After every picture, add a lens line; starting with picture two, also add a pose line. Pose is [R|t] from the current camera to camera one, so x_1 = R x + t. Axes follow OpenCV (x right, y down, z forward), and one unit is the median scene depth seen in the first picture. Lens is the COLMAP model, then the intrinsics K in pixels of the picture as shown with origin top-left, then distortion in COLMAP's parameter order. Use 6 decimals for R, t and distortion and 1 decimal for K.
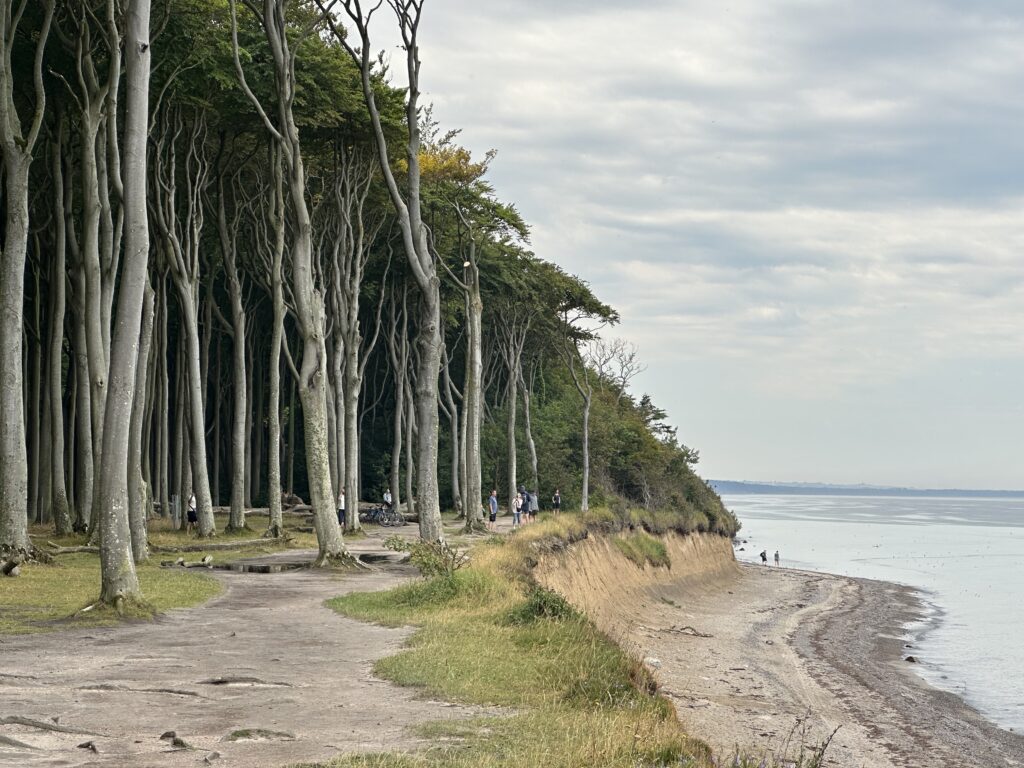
lens RADIAL K [[2296.6, 0, 512.0], [0, 2296.6, 384.0], [0, 0, 1]] dist [-0.002908, 2.709285]
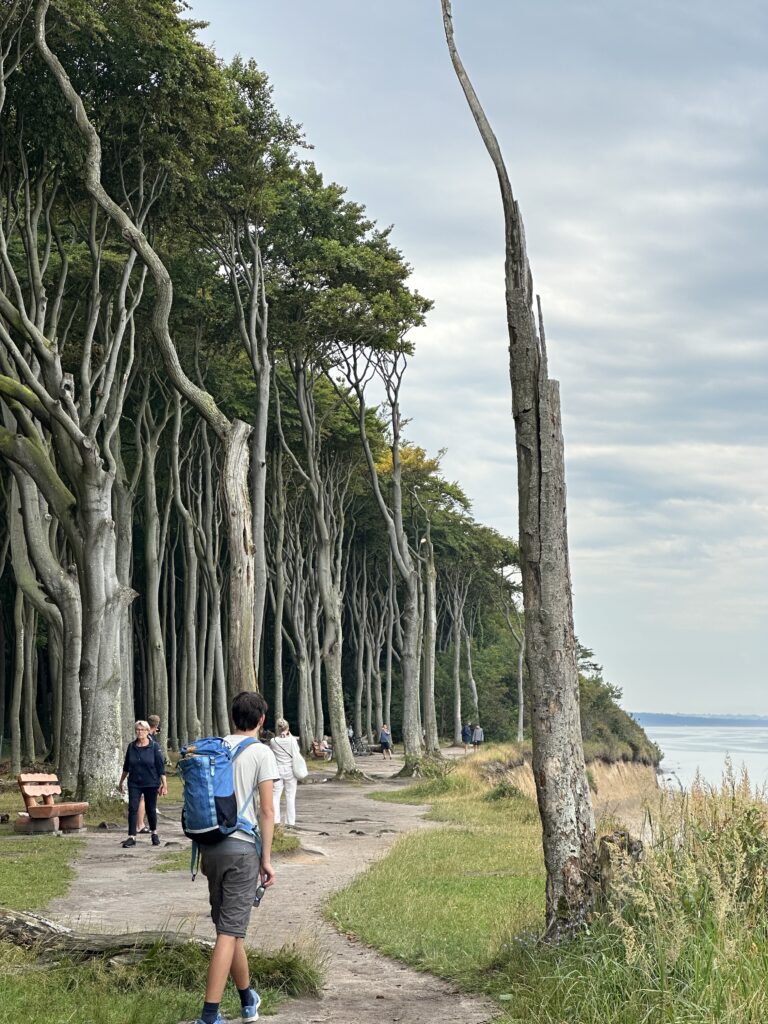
lens RADIAL K [[2296.7, 0, 384.0], [0, 2296.7, 512.0], [0, 0, 1]] dist [-0.135560, 5.377177]
pose [[0.999621, -0.011092, -0.025196, -0.010739], [0.009917, 0.998878, -0.046316, -0.012075], [0.025682, 0.046049, 0.998609, -0.255962]]
